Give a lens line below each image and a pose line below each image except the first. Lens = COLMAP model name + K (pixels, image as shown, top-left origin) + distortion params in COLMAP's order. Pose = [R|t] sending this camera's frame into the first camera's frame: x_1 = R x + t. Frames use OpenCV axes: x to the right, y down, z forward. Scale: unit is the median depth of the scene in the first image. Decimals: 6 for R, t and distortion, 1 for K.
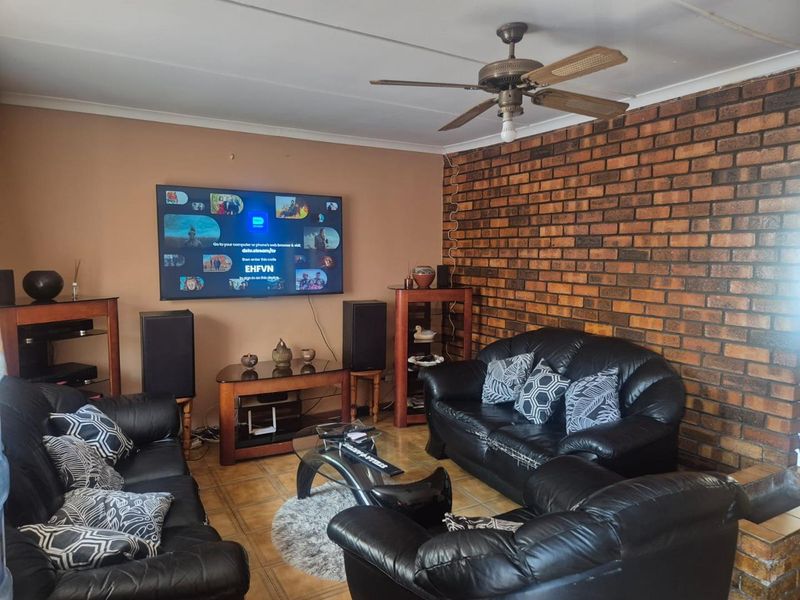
lens RADIAL K [[529.5, 0, 400.0], [0, 529.5, 300.0], [0, 0, 1]] dist [0.027751, -0.002043]
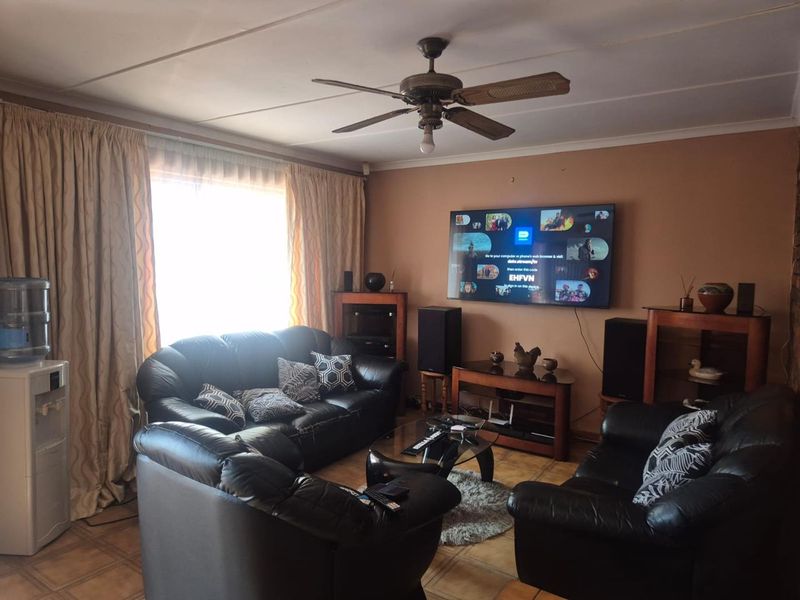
lens RADIAL K [[529.5, 0, 400.0], [0, 529.5, 300.0], [0, 0, 1]] dist [0.027751, -0.002043]
pose [[0.408384, 0.072412, -0.909934, 0.638017], [-0.093864, 0.994896, 0.037046, -0.030318], [0.907971, 0.070281, 0.413096, 0.318581]]
